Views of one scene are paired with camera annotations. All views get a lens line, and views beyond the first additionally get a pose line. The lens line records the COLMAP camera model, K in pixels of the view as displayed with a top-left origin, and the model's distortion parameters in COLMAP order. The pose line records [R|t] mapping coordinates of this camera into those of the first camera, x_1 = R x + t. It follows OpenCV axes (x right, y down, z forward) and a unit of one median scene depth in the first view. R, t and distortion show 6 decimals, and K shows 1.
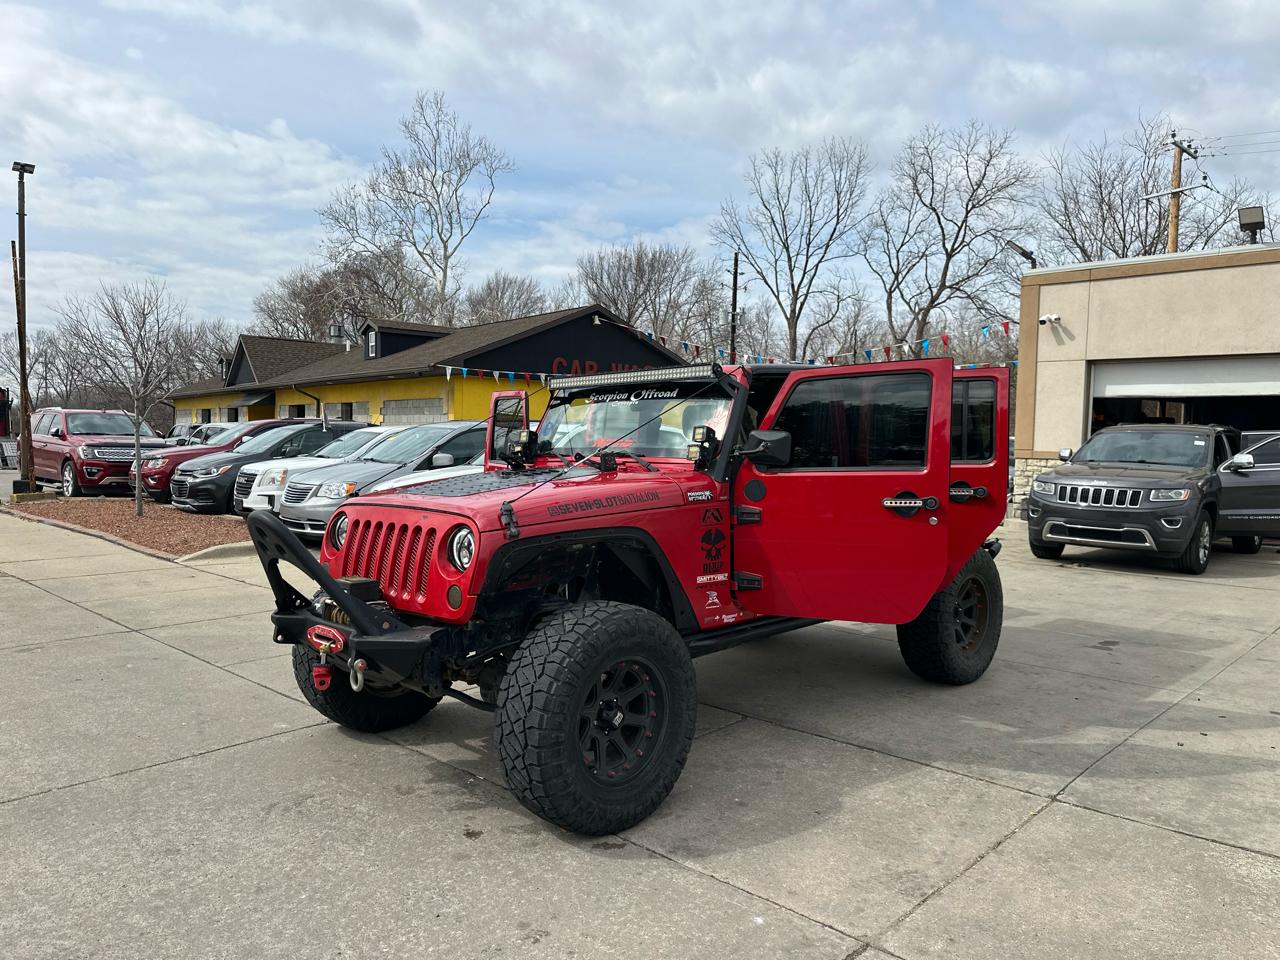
lens RADIAL K [[901.0, 0, 633.2], [0, 901.0, 479.5], [0, 0, 1]] dist [0.033351, -0.038598]
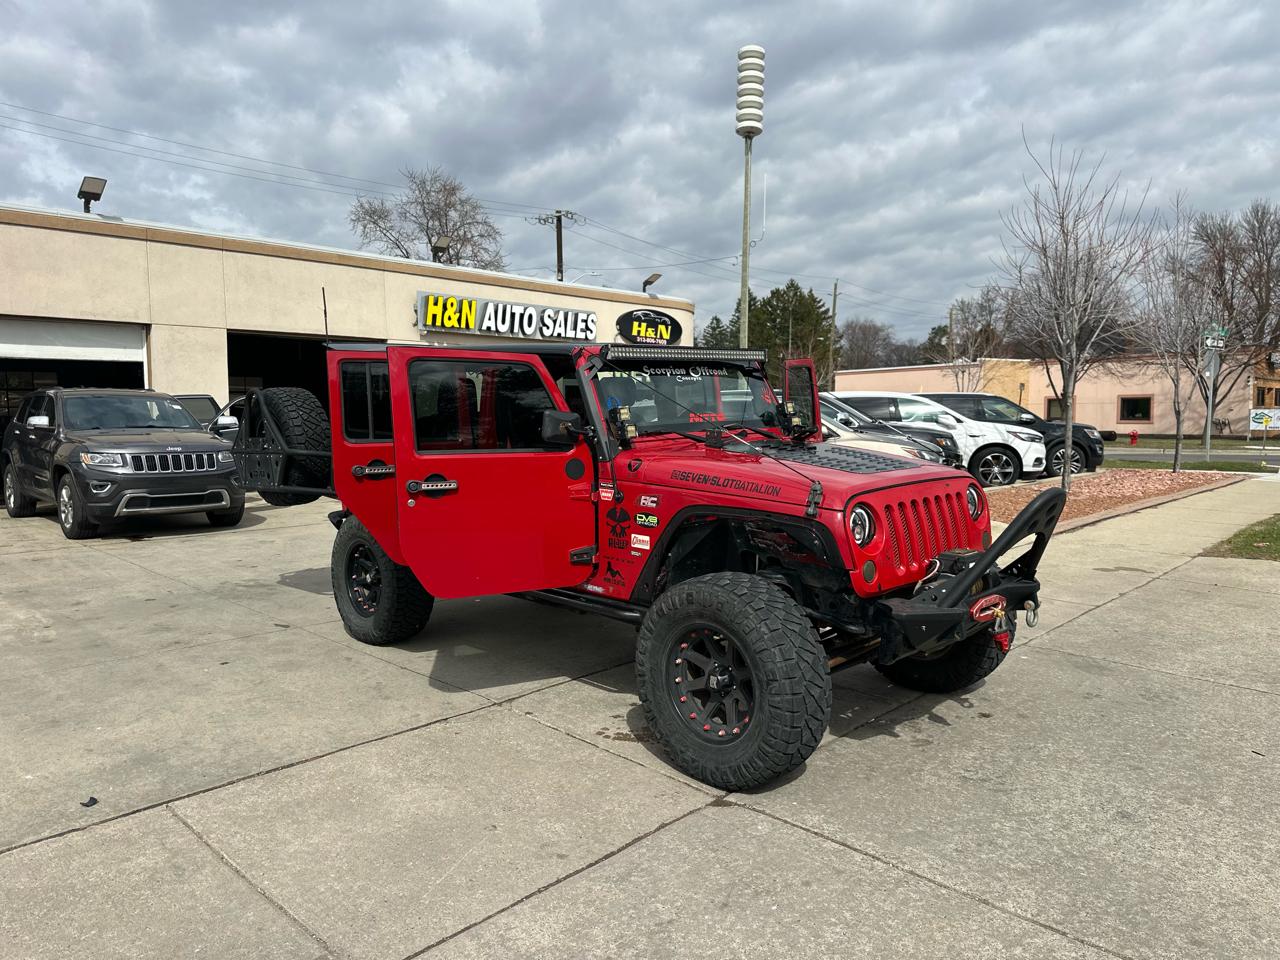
lens RADIAL K [[901.0, 0, 642.4], [0, 901.0, 481.4], [0, 0, 1]] dist [0.033351, -0.038598]
pose [[0.007364, -0.096248, 0.995330, -0.428908], [0.047911, 0.994248, 0.095789, -0.028533], [-0.998824, 0.046982, 0.011933, 0.430421]]
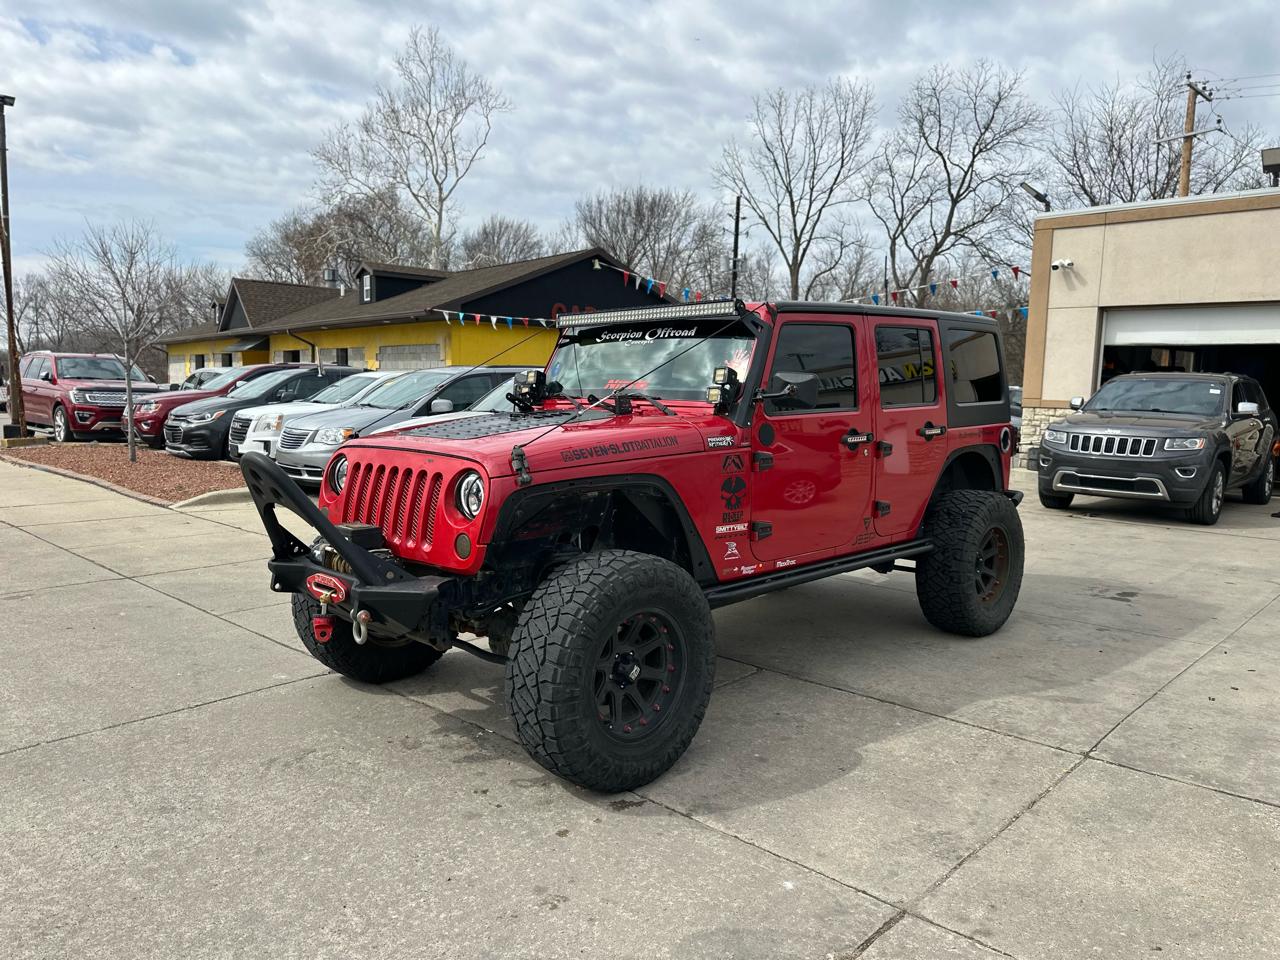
lens RADIAL K [[901.0, 0, 636.2], [0, 901.0, 478.9], [0, 0, 1]] dist [0.033351, -0.038598]
pose [[0.999970, 0.004454, 0.006340, -0.006903], [-0.004800, 0.998440, 0.055622, 0.002506], [-0.006083, -0.055651, 0.998432, 0.018994]]
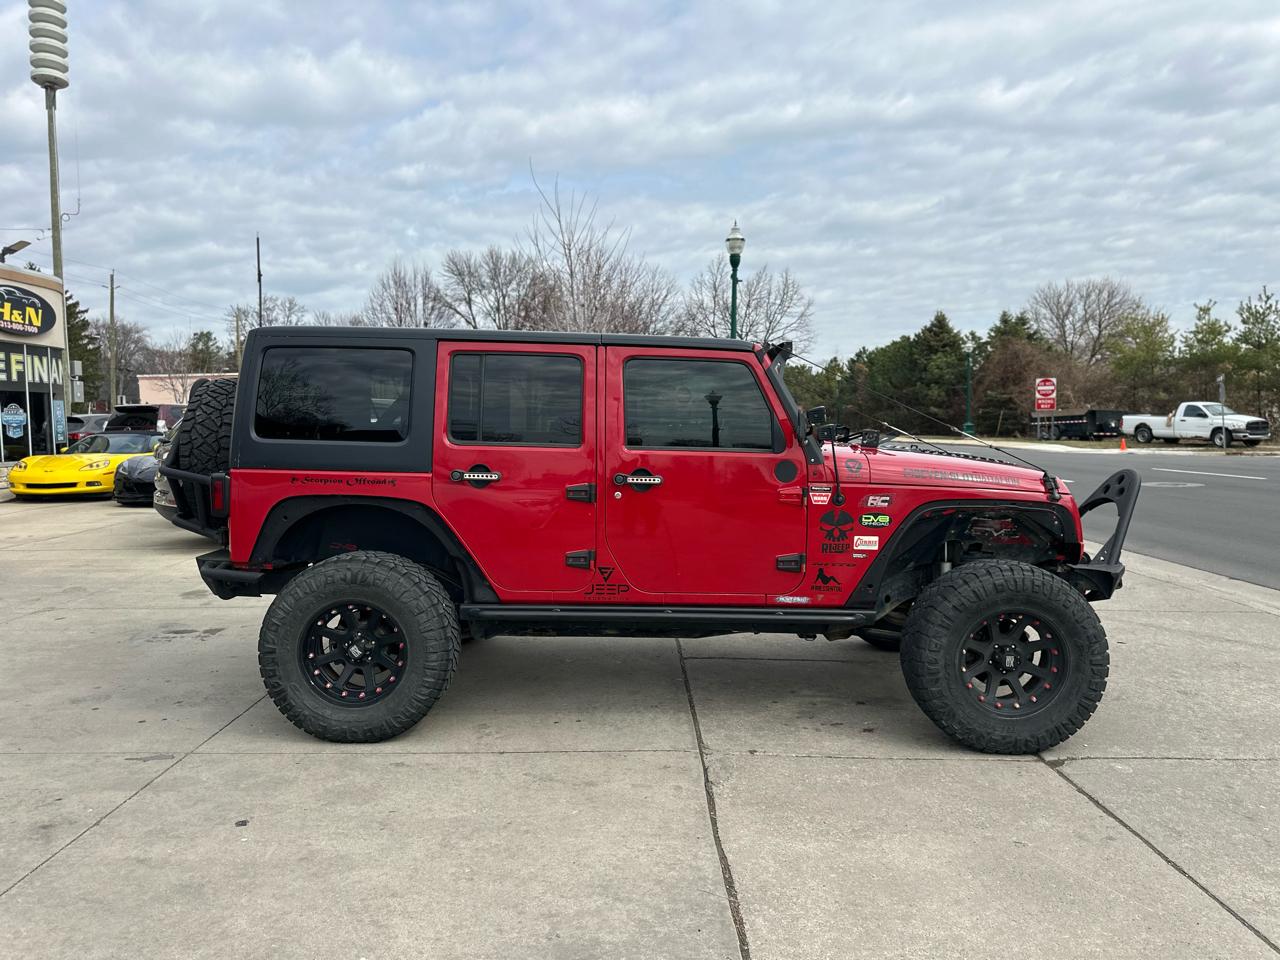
lens RADIAL K [[901.0, 0, 646.3], [0, 901.0, 457.7], [0, 0, 1]] dist [0.033351, -0.038598]
pose [[-0.698873, -0.045164, 0.713818, -0.266505], [0.025022, 0.995850, 0.087507, -0.038012], [-0.714808, 0.079017, -0.694842, 0.749623]]
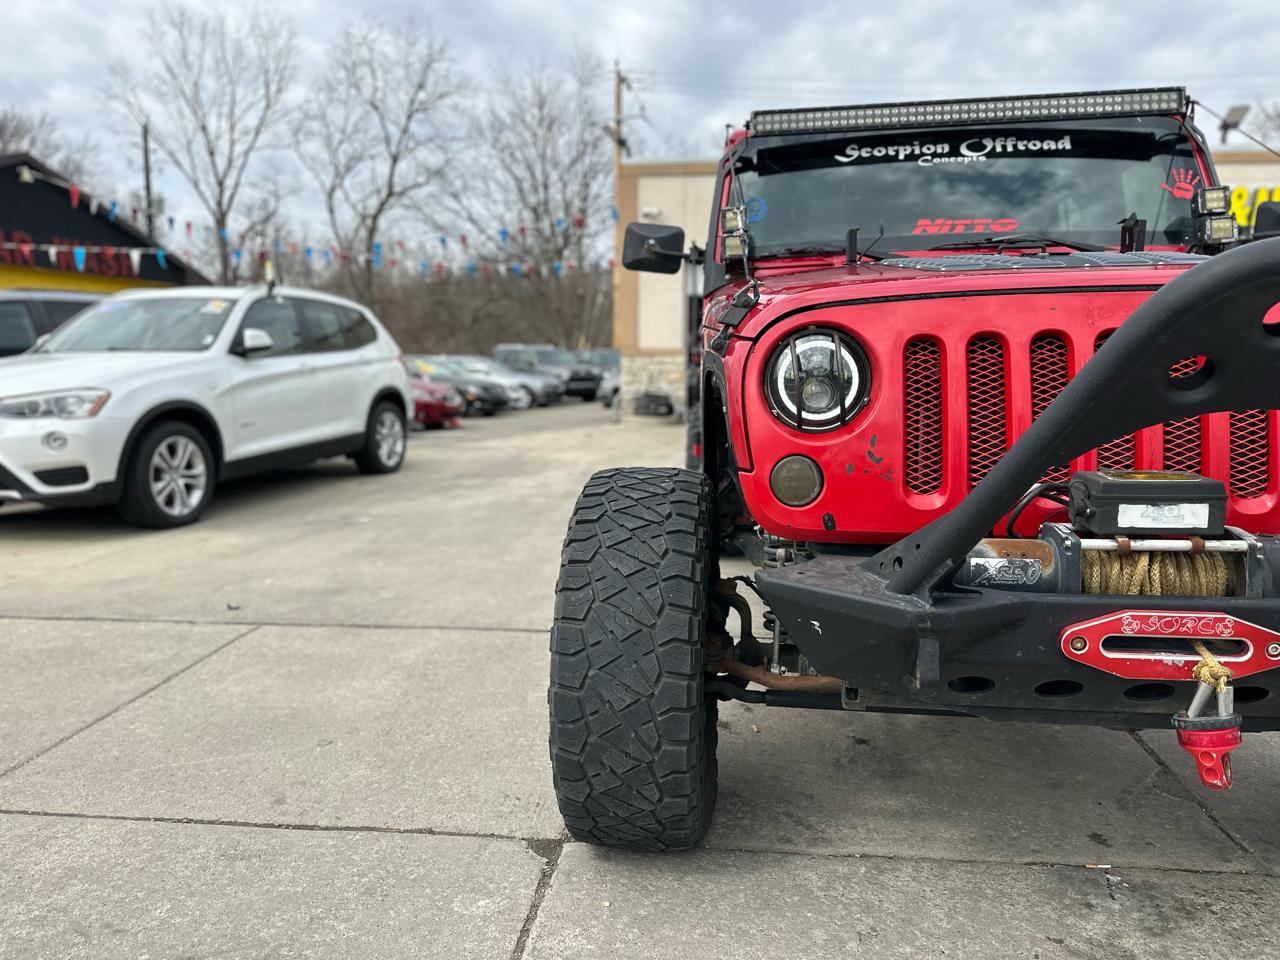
lens RADIAL K [[901.0, 0, 630.9], [0, 901.0, 482.9], [0, 0, 1]] dist [0.033351, -0.038598]
pose [[0.804423, -0.089095, 0.587338, -0.218367], [0.035142, 0.994095, 0.102667, 0.021936], [-0.593017, -0.061948, 0.802804, 0.265092]]
